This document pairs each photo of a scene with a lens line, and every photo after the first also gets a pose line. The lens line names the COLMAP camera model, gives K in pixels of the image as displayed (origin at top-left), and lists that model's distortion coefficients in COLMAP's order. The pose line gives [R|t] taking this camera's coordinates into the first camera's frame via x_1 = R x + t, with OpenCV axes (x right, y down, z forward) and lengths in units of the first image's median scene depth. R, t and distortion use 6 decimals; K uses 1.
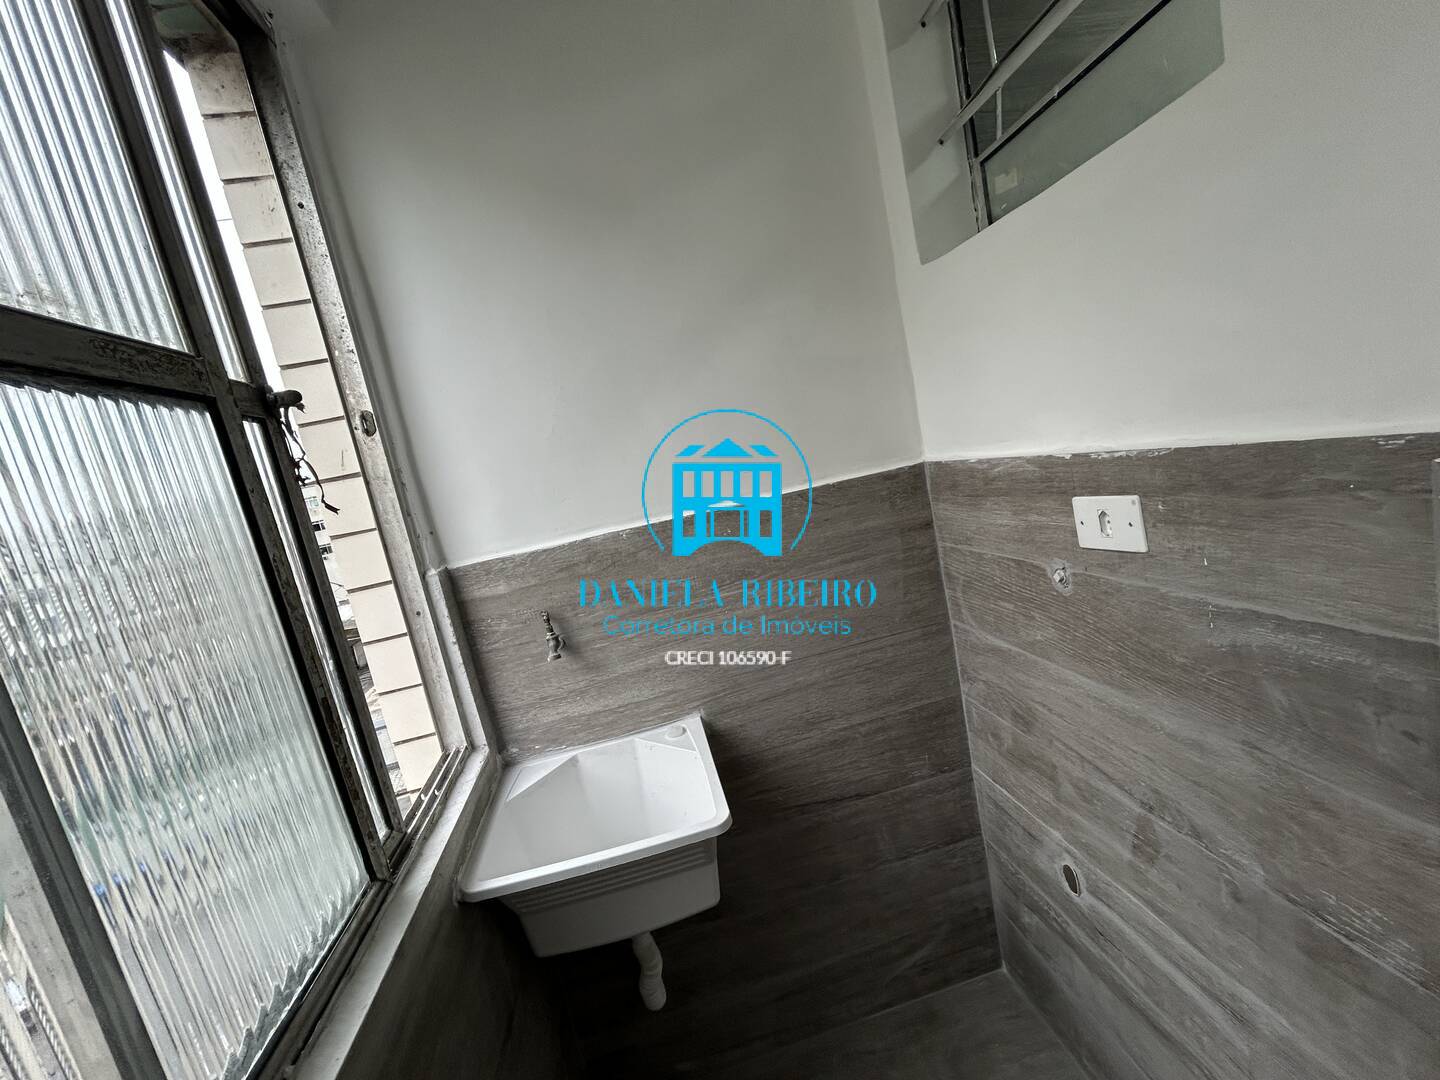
lens RADIAL K [[583.9, 0, 723.3], [0, 583.9, 537.1], [0, 0, 1]] dist [0.002032, -0.000069]
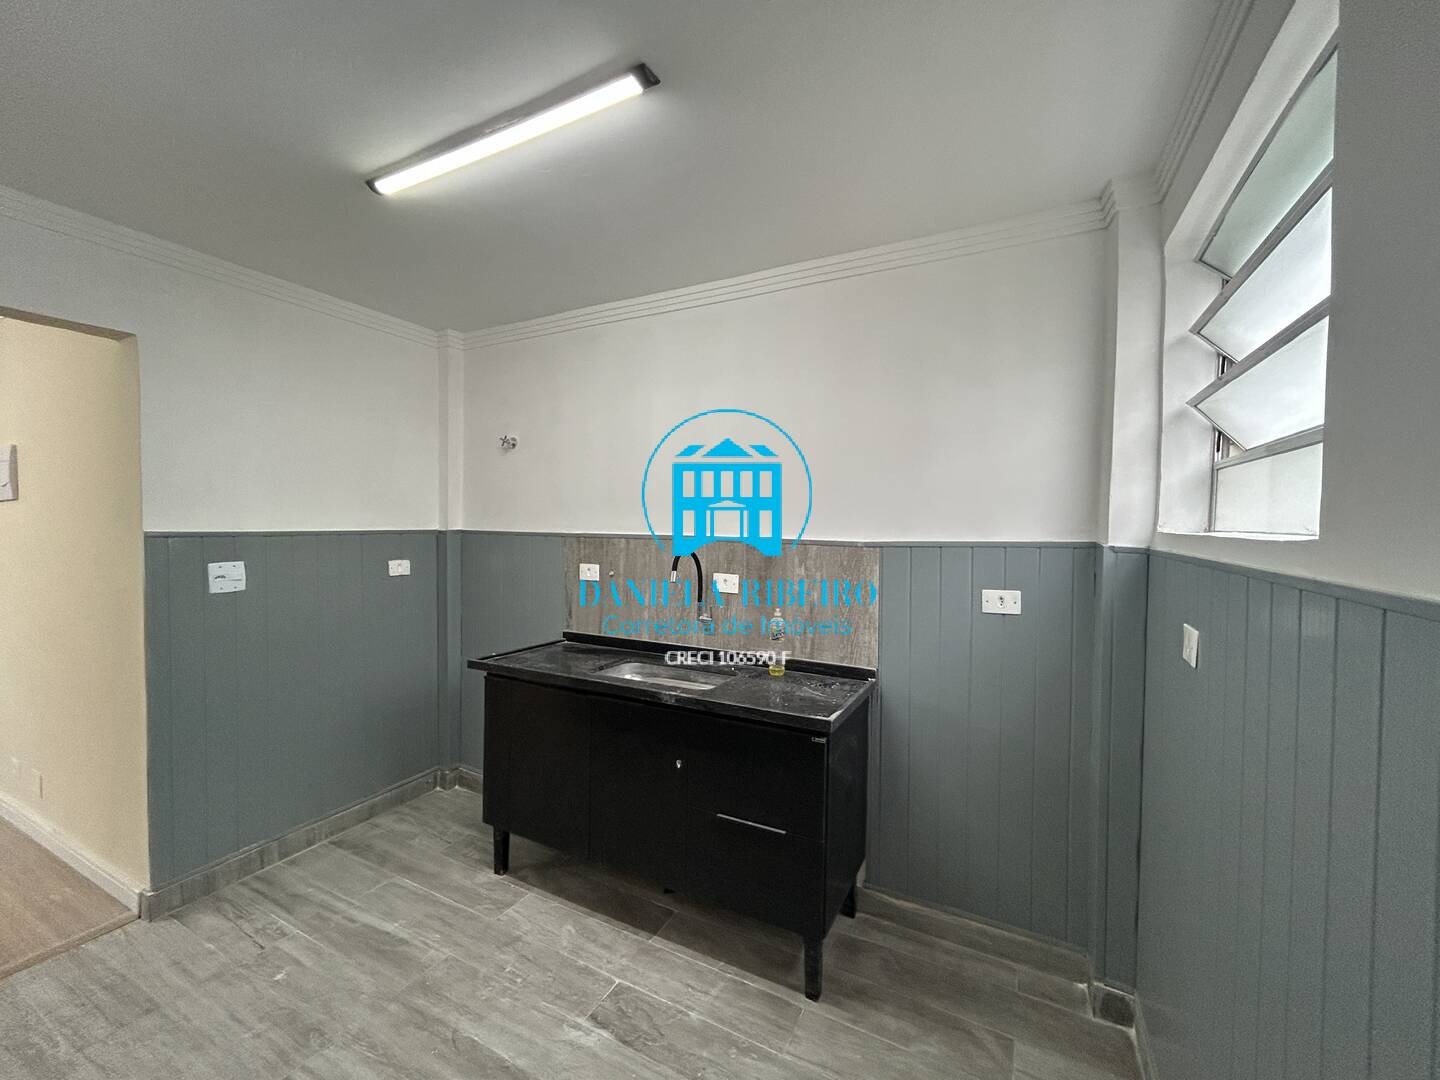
lens RADIAL K [[583.9, 0, 723.3], [0, 583.9, 537.1], [0, 0, 1]] dist [0.002032, -0.000069]
pose [[-0.782685, 0.181766, 0.595287, -1.310054], [0.239103, 0.970829, 0.017938, 0.149754], [-0.574661, 0.156375, -0.803313, 1.193229]]
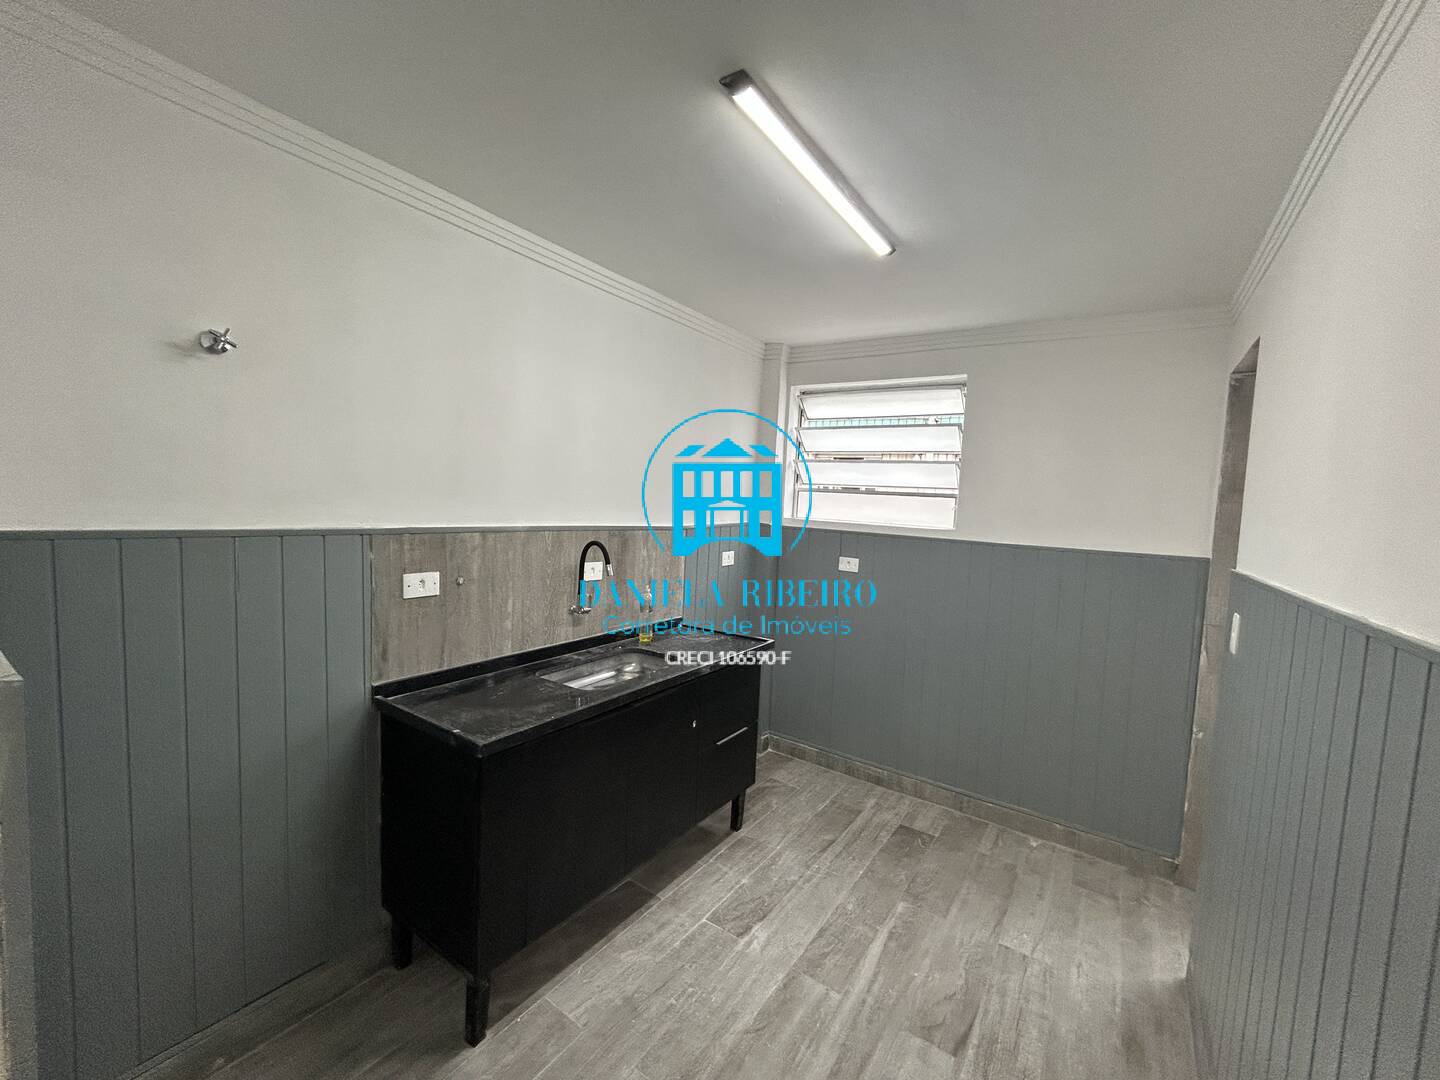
lens RADIAL K [[582.3, 0, 720.0], [0, 582.3, 540.0], [0, 0, 1]] dist [-0.010278, -0.000050]
pose [[-0.690078, 0.222033, -0.688835, 0.415146], [0.000125, 0.951815, 0.306674, -0.255486], [0.723735, 0.211542, -0.656854, 1.228833]]
